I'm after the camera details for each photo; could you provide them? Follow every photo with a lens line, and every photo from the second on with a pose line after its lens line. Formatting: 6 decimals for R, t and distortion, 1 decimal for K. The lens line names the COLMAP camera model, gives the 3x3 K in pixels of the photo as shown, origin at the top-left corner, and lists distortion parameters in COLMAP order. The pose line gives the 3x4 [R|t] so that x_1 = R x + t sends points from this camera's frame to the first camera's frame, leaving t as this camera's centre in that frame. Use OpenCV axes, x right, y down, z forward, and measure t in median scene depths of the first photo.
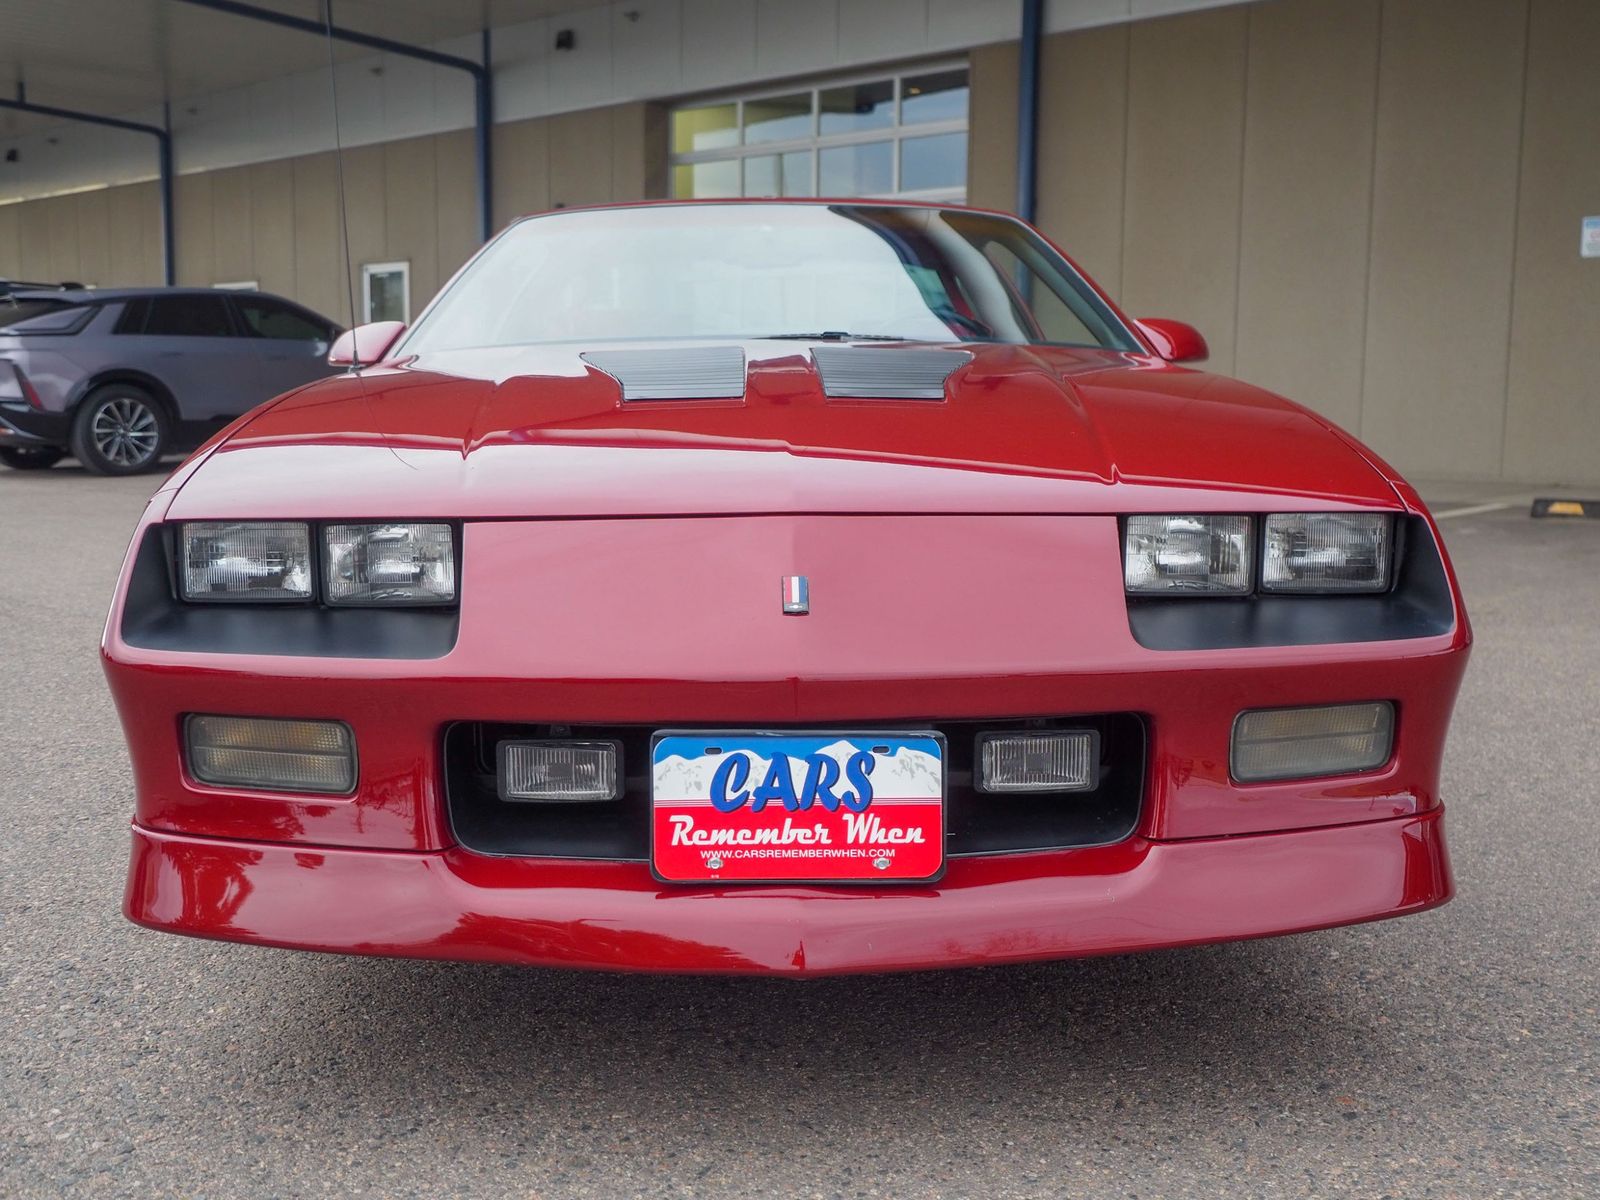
lens RADIAL K [[1694.9, 0, 785.4], [0, 1694.9, 587.7], [0, 0, 1]] dist [0.005890, -0.015513]
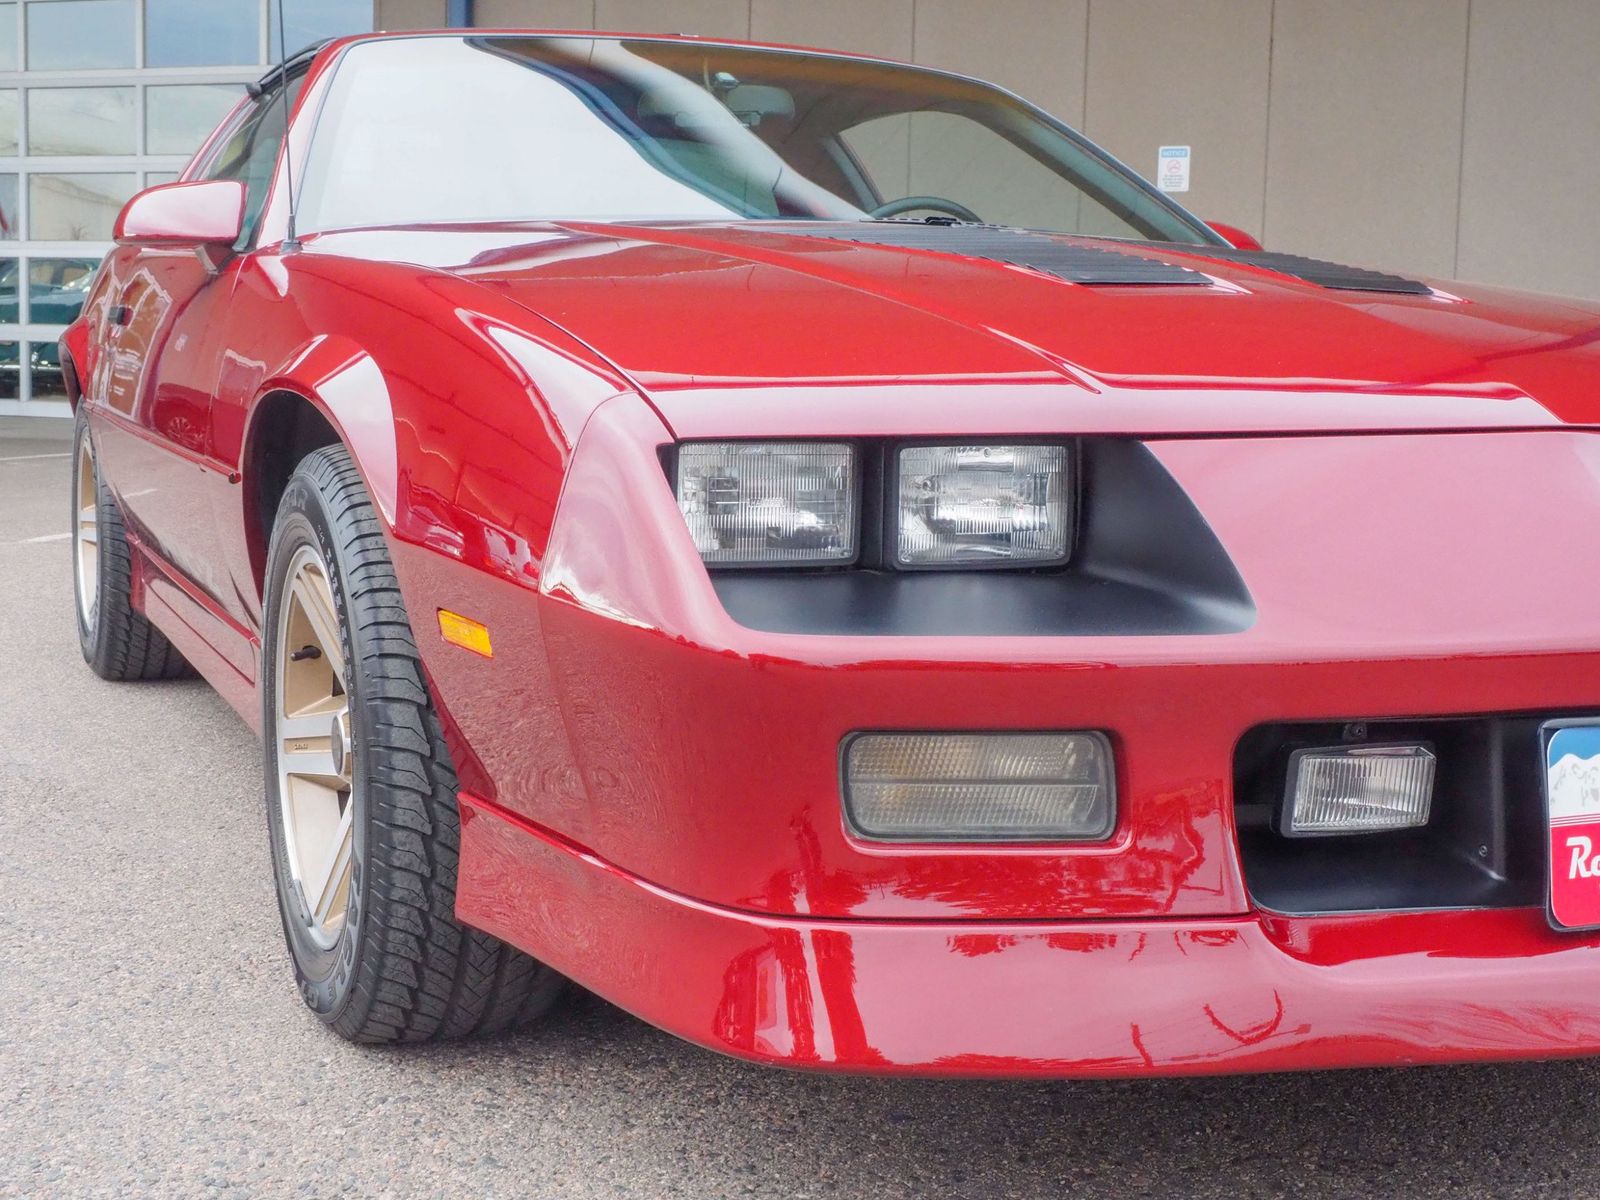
lens RADIAL K [[2224.3, 0, 802.4], [0, 2224.3, 595.8], [0, 0, 1]] dist [0.013079, 0.003463]
pose [[0.927653, -0.021496, 0.372823, -0.719456], [0.023919, 0.999712, -0.001874, 0.025211], [-0.372675, 0.010656, 0.927901, 0.238795]]
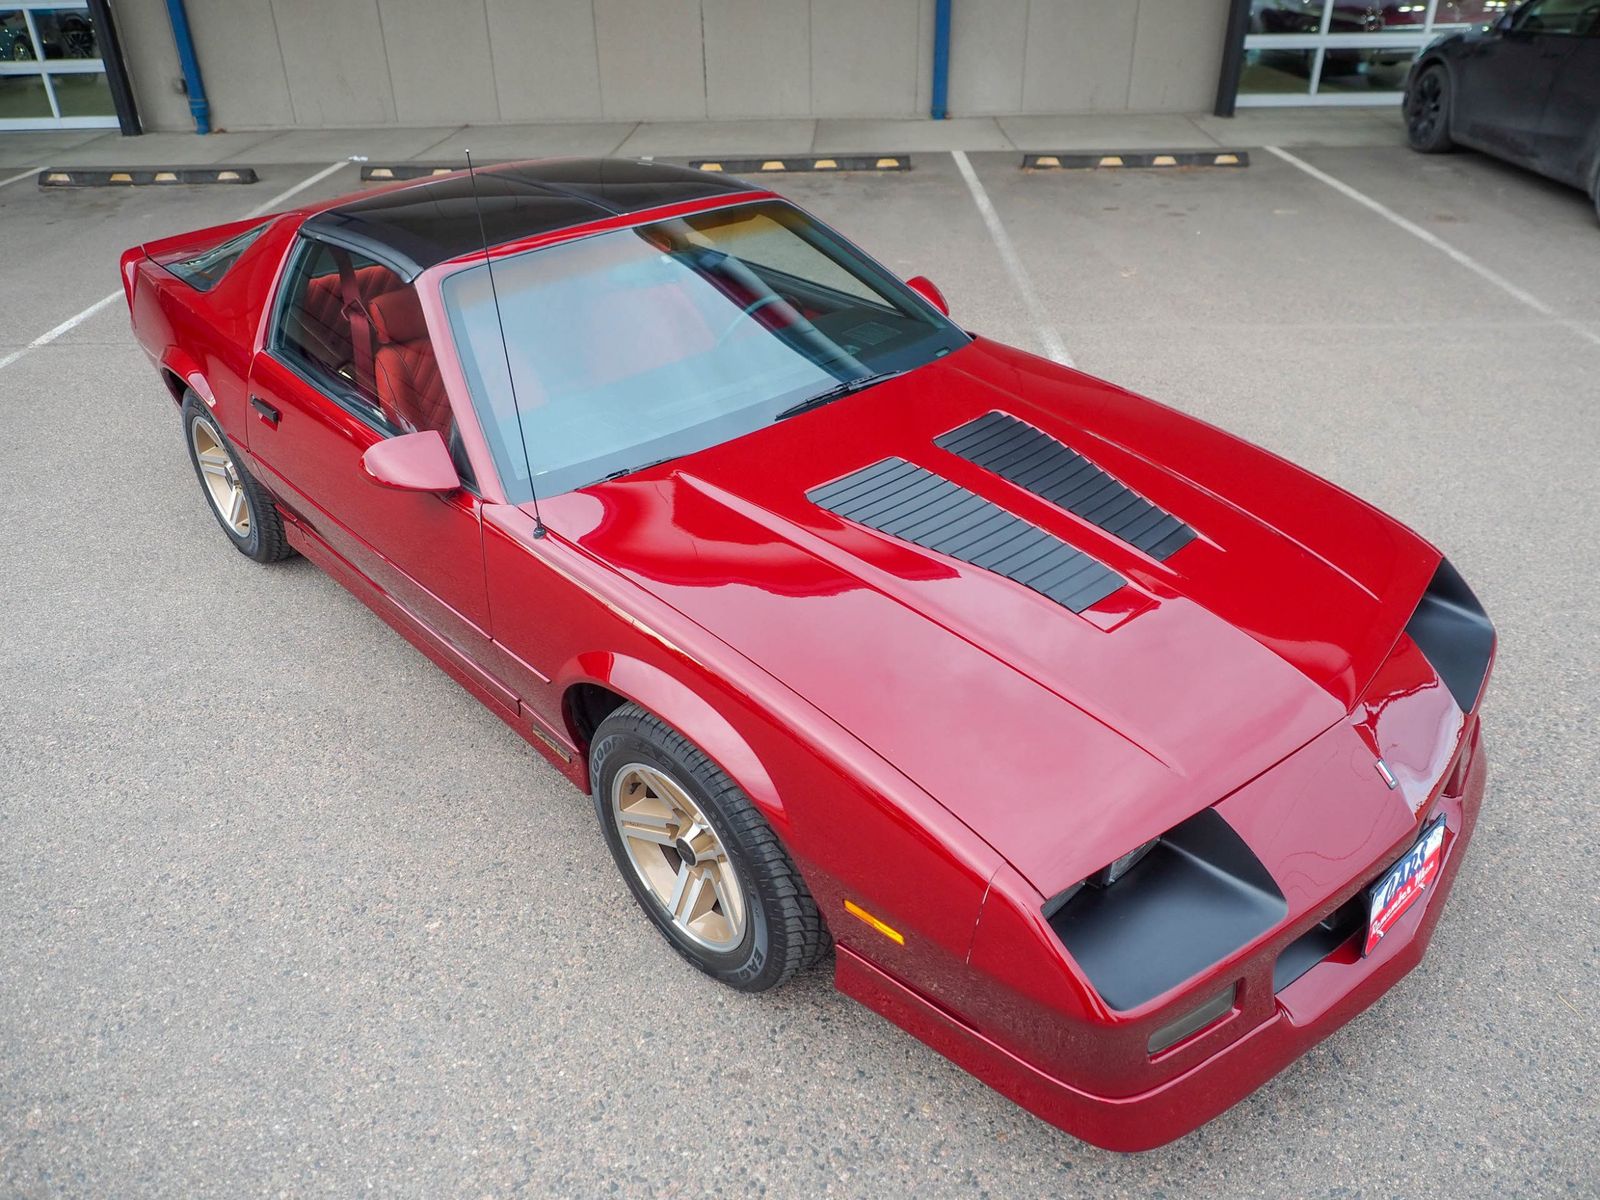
lens RADIAL K [[1162.8, 0, 796.0], [0, 1162.8, 584.3], [0, 0, 1]] dist [-0.019989, 0.010219]
pose [[0.740890, -0.351128, 0.572530, -1.045602], [0.098442, 0.900021, 0.424585, -0.729844], [-0.664372, -0.258209, 0.701382, 0.653904]]
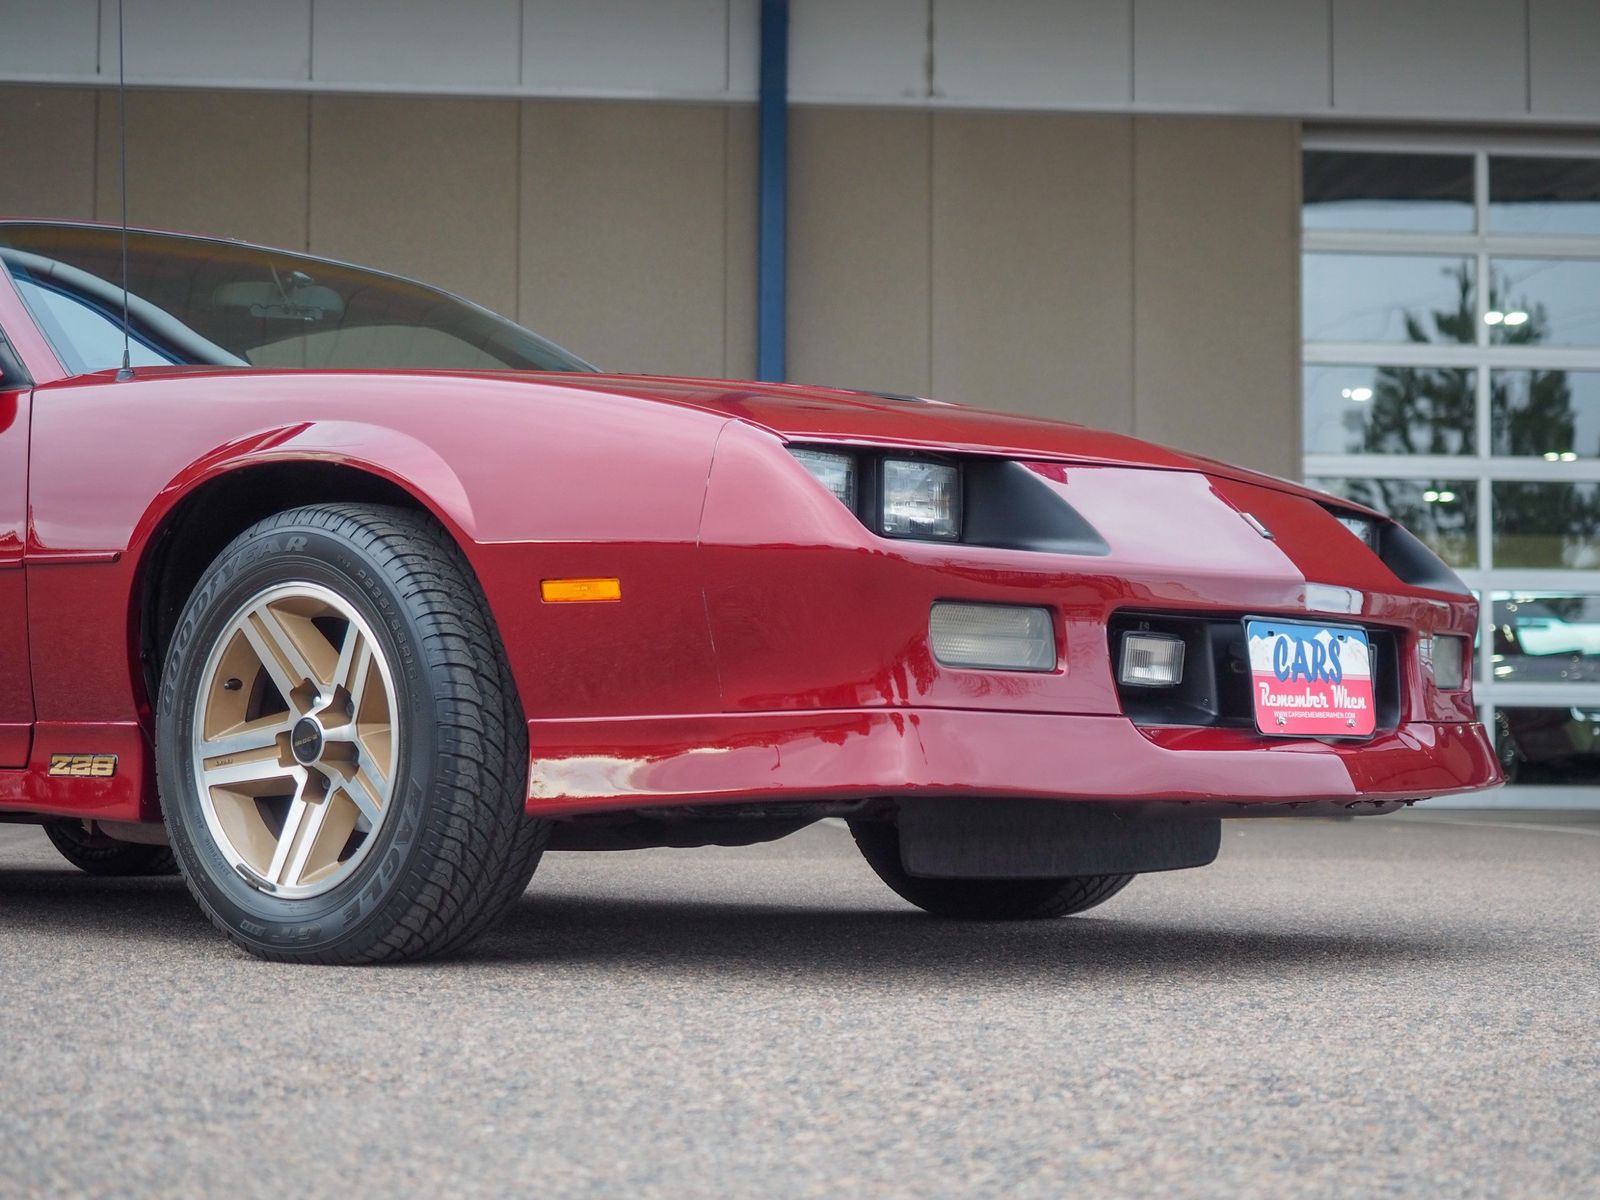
lens RADIAL K [[2948.0, 0, 824.7], [0, 2948.0, 604.6], [0, 0, 1]] dist [-0.001462, 0.010519]
pose [[0.659368, 0.048488, 0.750255, -1.932864], [0.084986, 0.986715, -0.138461, 0.353469], [-0.747001, 0.155058, 0.646488, -0.190731]]
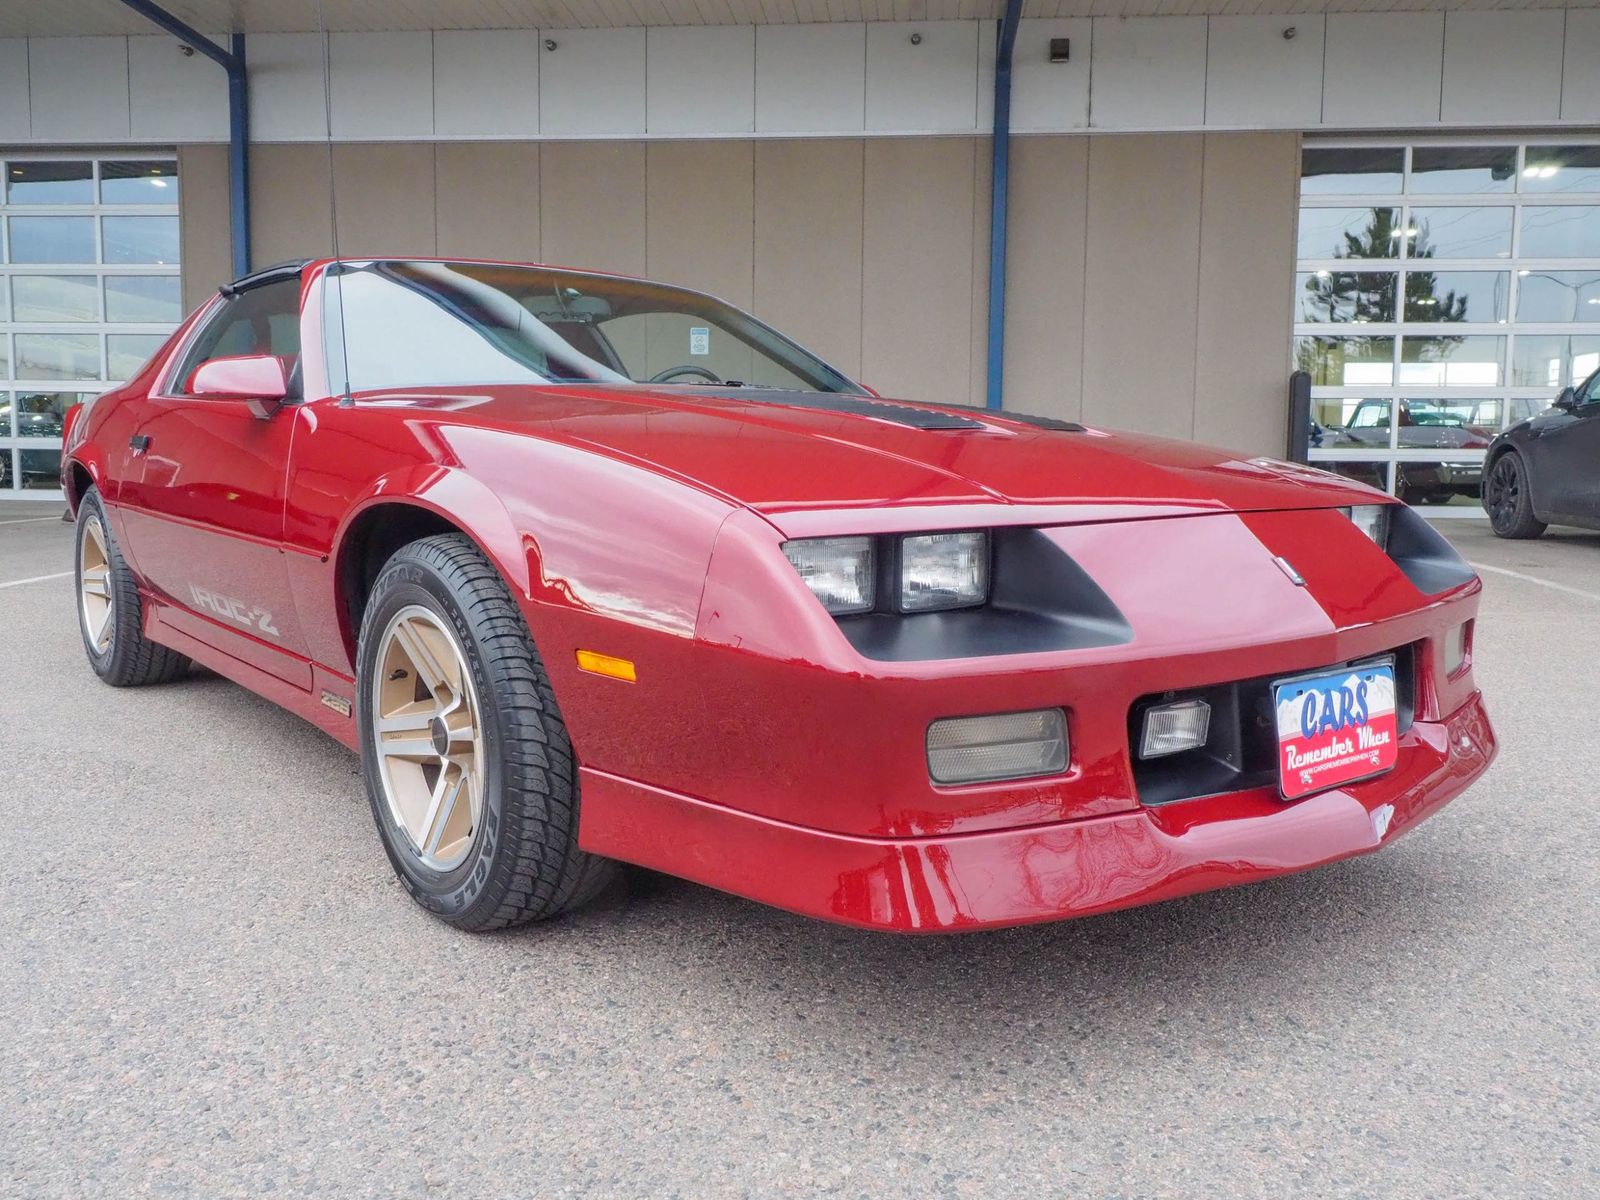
lens RADIAL K [[1301.5, 0, 809.1], [0, 1301.5, 587.7], [0, 0, 1]] dist [0.000753, -0.003132]
pose [[0.785377, -0.061820, 0.615923, -0.940837], [0.067452, 0.997623, 0.014121, -0.023069], [-0.615332, 0.030454, 0.787680, 0.445615]]
